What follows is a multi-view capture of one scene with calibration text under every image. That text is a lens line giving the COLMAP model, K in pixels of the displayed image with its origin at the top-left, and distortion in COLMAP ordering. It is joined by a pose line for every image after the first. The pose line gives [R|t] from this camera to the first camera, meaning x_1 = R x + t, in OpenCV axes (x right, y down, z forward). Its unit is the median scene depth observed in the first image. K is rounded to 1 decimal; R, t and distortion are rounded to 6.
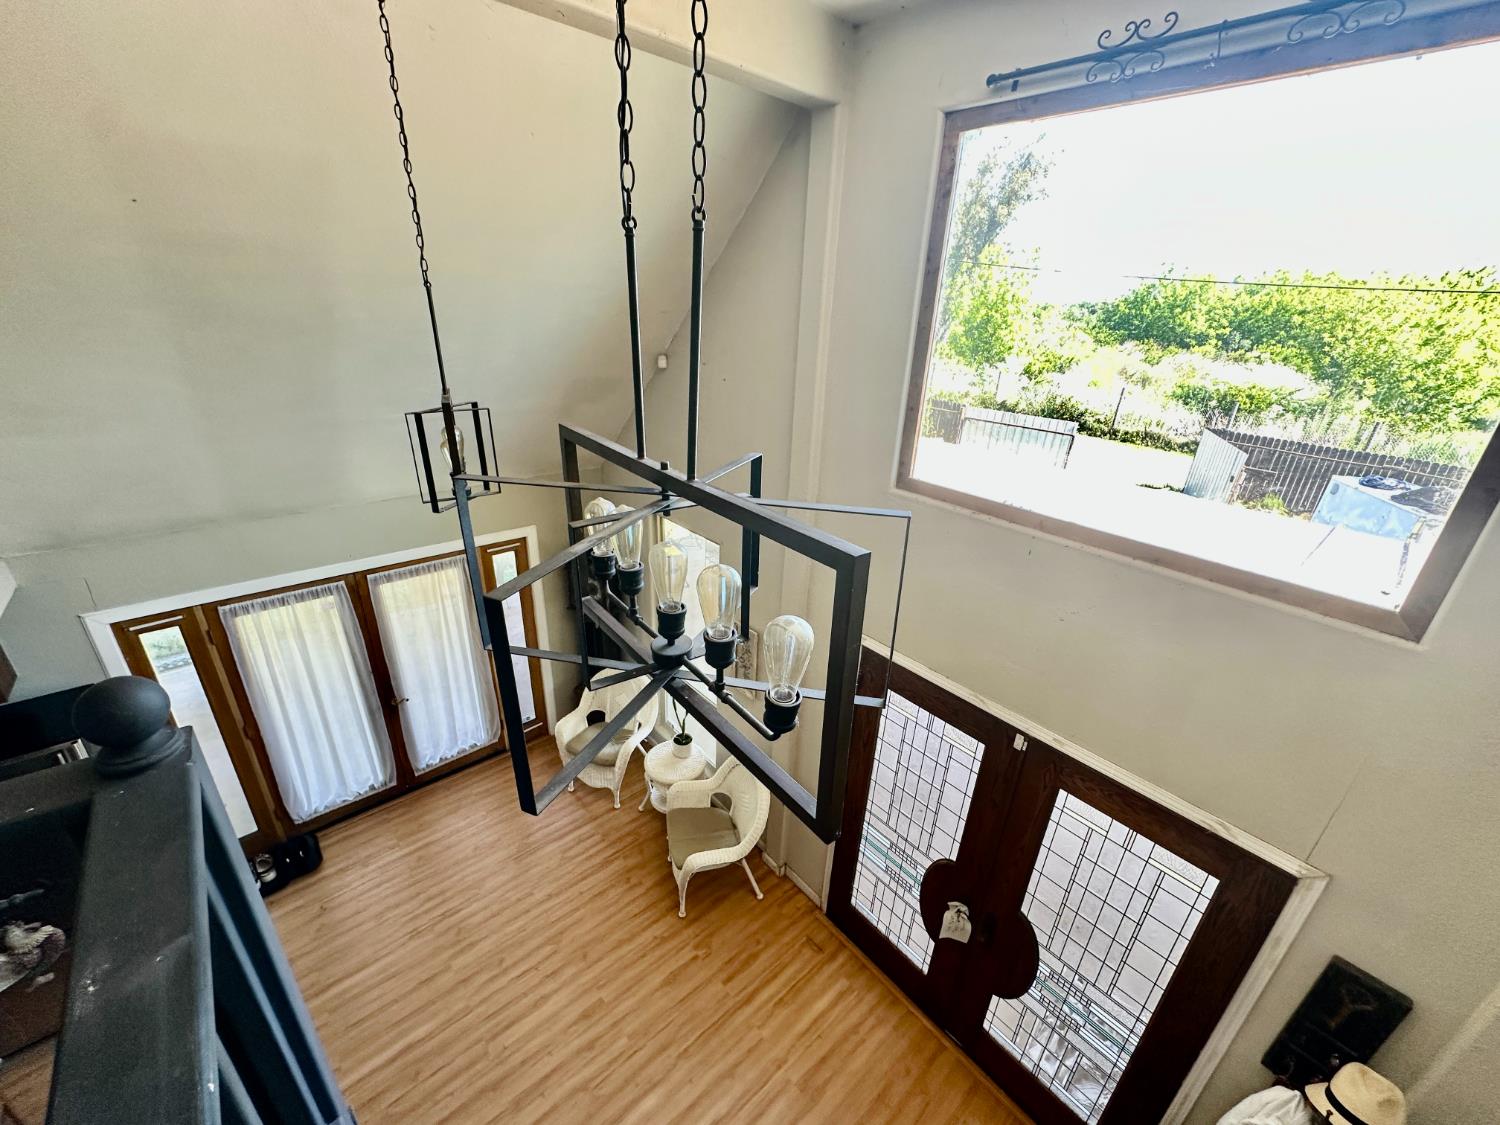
lens RADIAL K [[596.3, 0, 750.0], [0, 596.3, 562.5], [0, 0, 1]] dist [-0.000804, 0.000473]
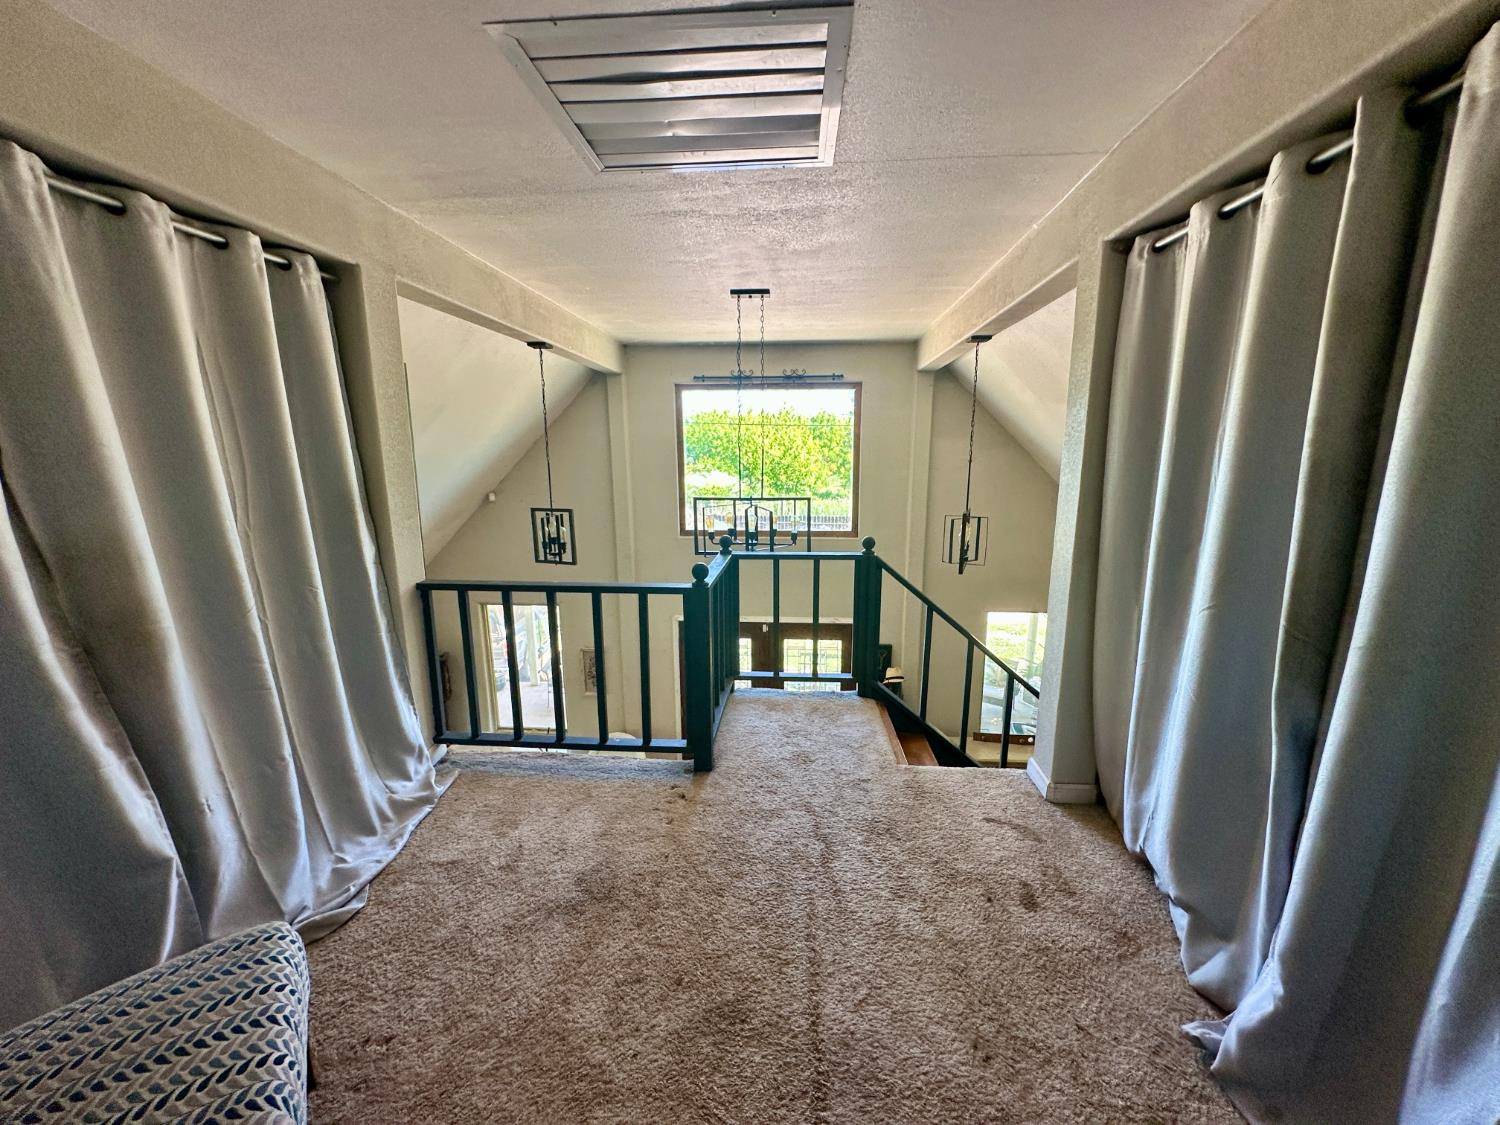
lens RADIAL K [[596.3, 0, 750.0], [0, 596.3, 562.5], [0, 0, 1]] dist [-0.000804, 0.000473]
pose [[0.714187, -0.180827, 0.676194, -0.858165], [0.313471, 0.946389, -0.078002, 0.172122], [-0.625838, 0.267675, 0.732583, -0.565207]]
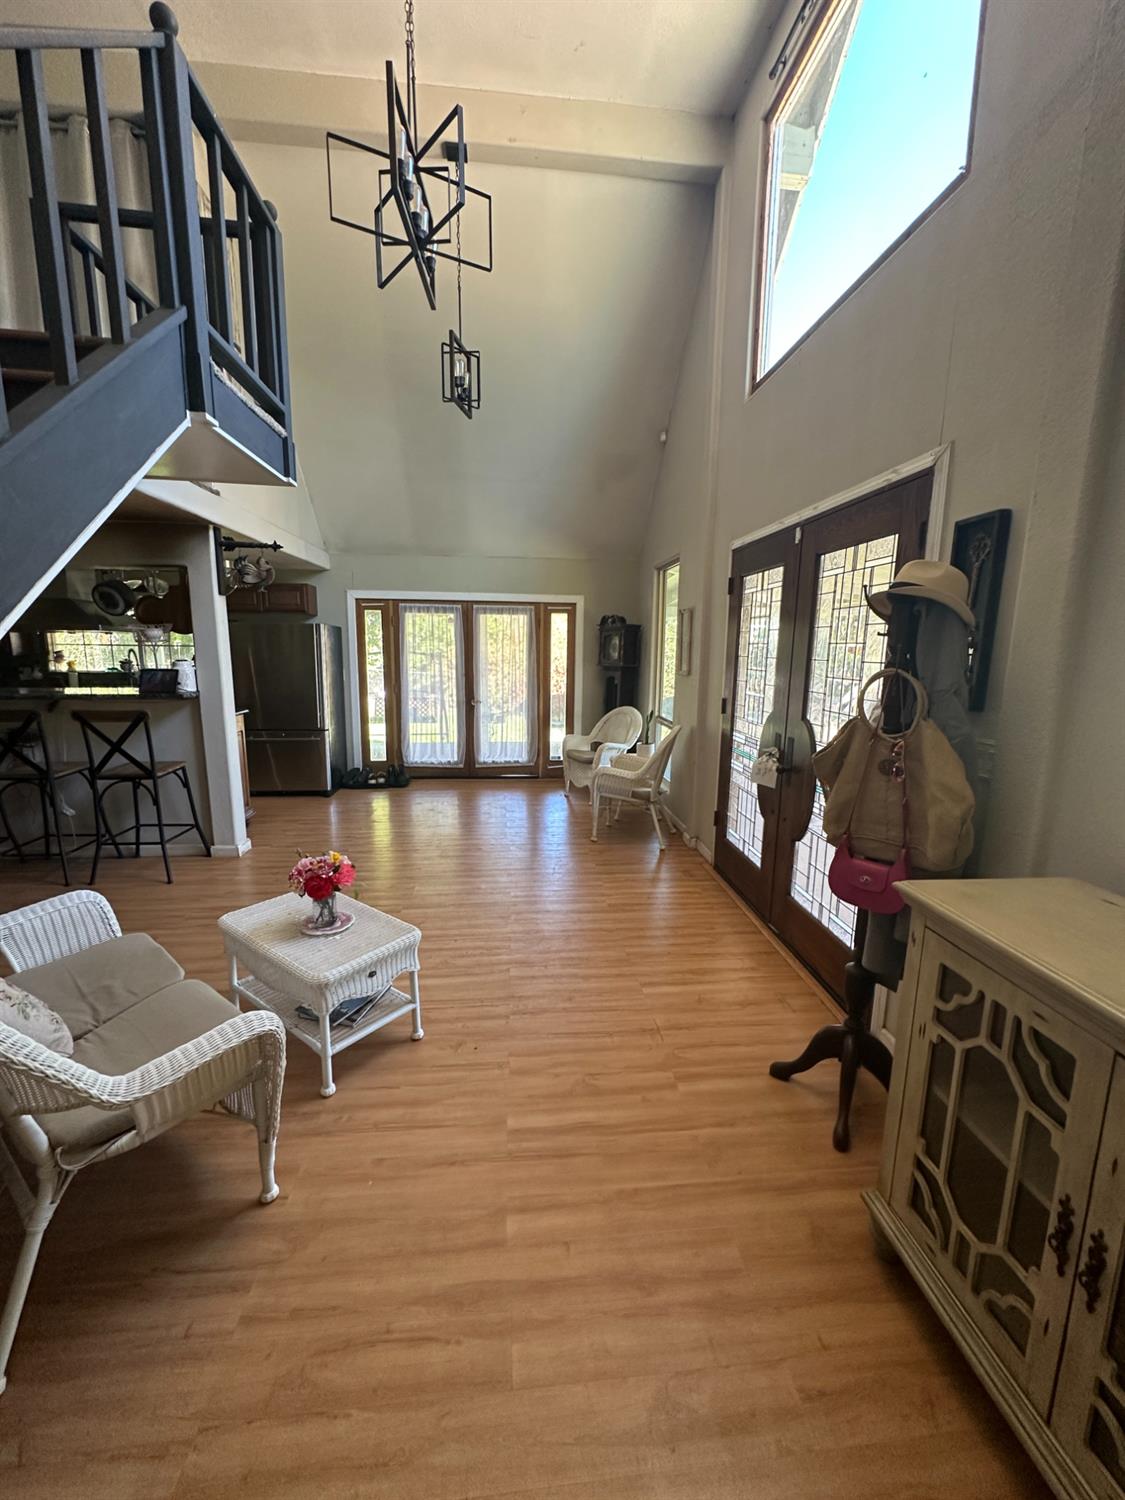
lens RADIAL K [[596.3, 0, 562.5], [0, 596.3, 750.0], [0, 0, 1]] dist [-0.000804, 0.000473]
pose [[0.811119, 0.069677, -0.580716, 0.596274], [-0.215636, 0.958561, -0.186179, 0.768587], [0.543679, 0.276237, 0.792532, -0.017001]]
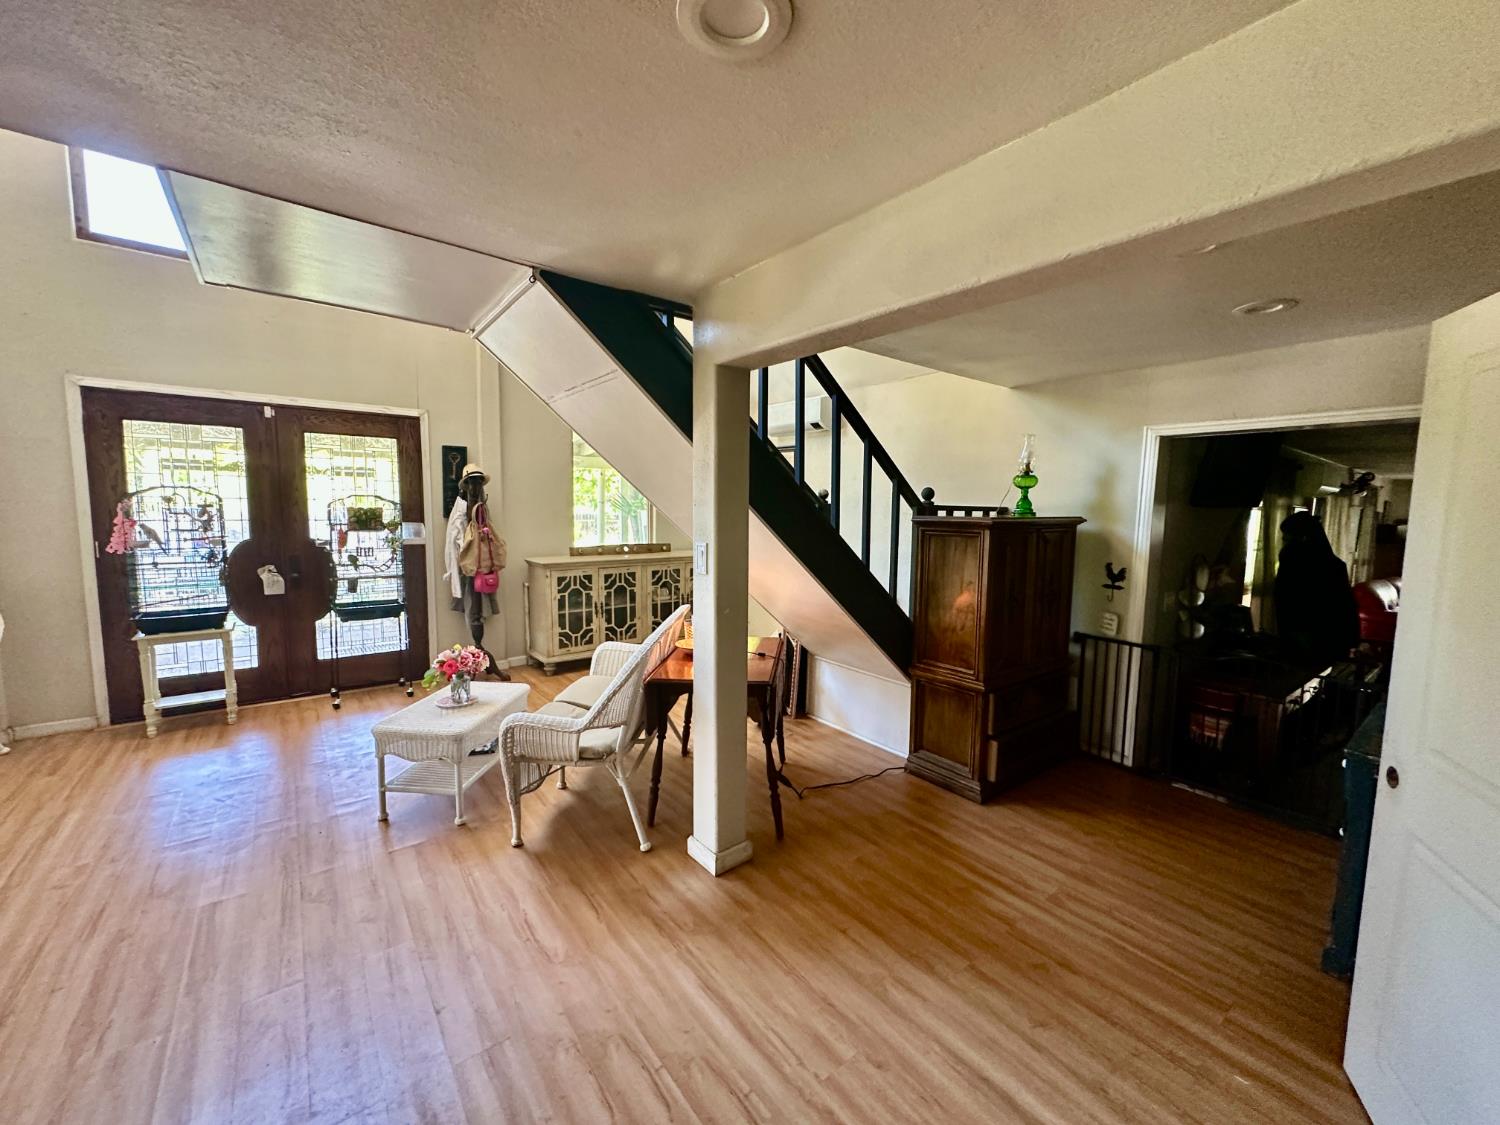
lens RADIAL K [[596.3, 0, 750.0], [0, 596.3, 562.5], [0, 0, 1]] dist [-0.000804, 0.000473]
pose [[0.061918, -0.136819, 0.988659, -0.845330], [0.391020, 0.914702, 0.102095, 0.778861], [-0.918297, 0.380264, 0.110135, -0.156178]]
